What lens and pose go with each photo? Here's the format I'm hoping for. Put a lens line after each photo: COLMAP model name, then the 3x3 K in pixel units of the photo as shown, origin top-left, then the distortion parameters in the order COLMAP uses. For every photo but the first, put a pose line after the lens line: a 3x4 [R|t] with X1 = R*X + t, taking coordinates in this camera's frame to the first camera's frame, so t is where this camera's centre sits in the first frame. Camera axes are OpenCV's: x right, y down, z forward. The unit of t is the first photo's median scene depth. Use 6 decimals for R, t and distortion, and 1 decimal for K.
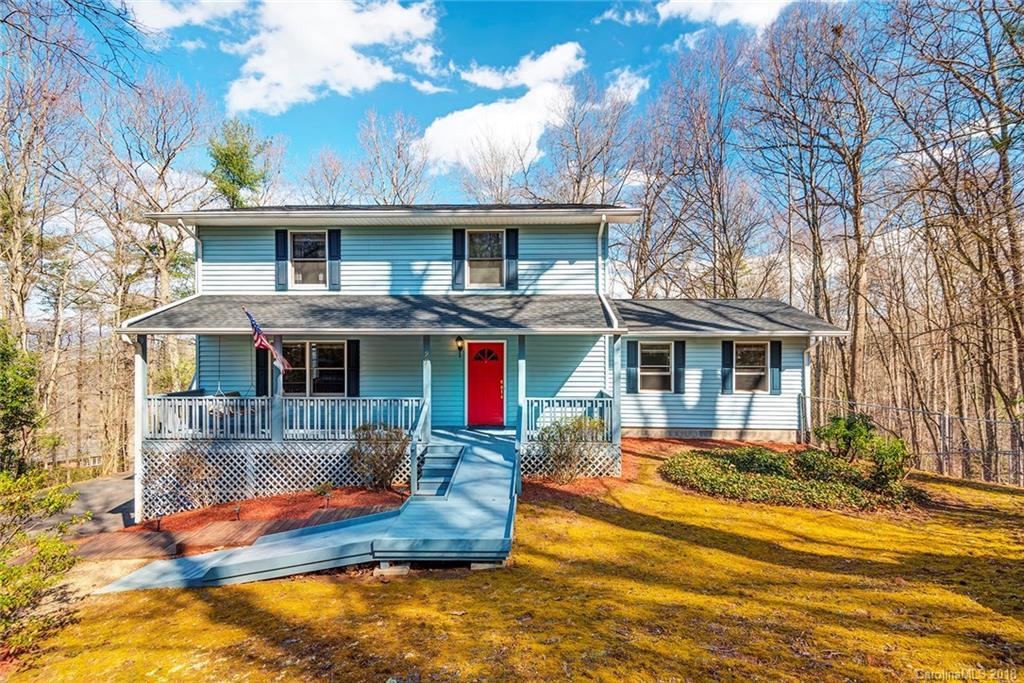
lens RADIAL K [[473.9, 0, 509.8], [0, 473.9, 344.6], [0, 0, 1]] dist [0.010620, -0.002878]
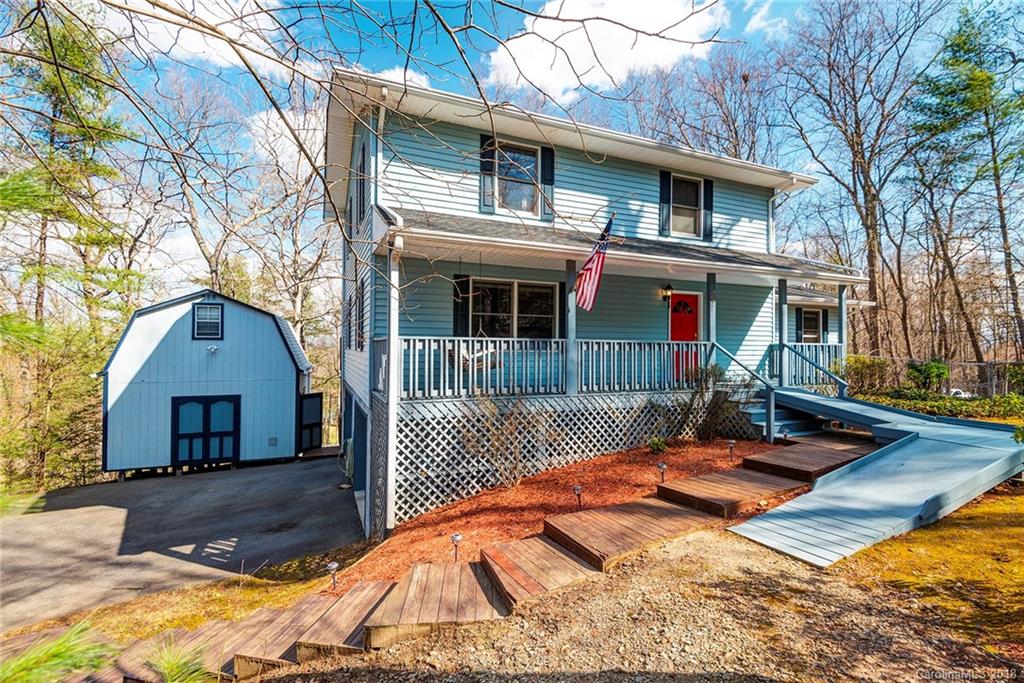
lens RADIAL K [[473.9, 0, 510.7], [0, 473.9, 341.9], [0, 0, 1]] dist [0.010620, -0.002878]
pose [[0.900513, 0.009635, 0.434723, -0.796741], [-0.003668, 0.999887, -0.014562, 0.110078], [-0.434814, 0.011519, 0.900446, 0.289512]]
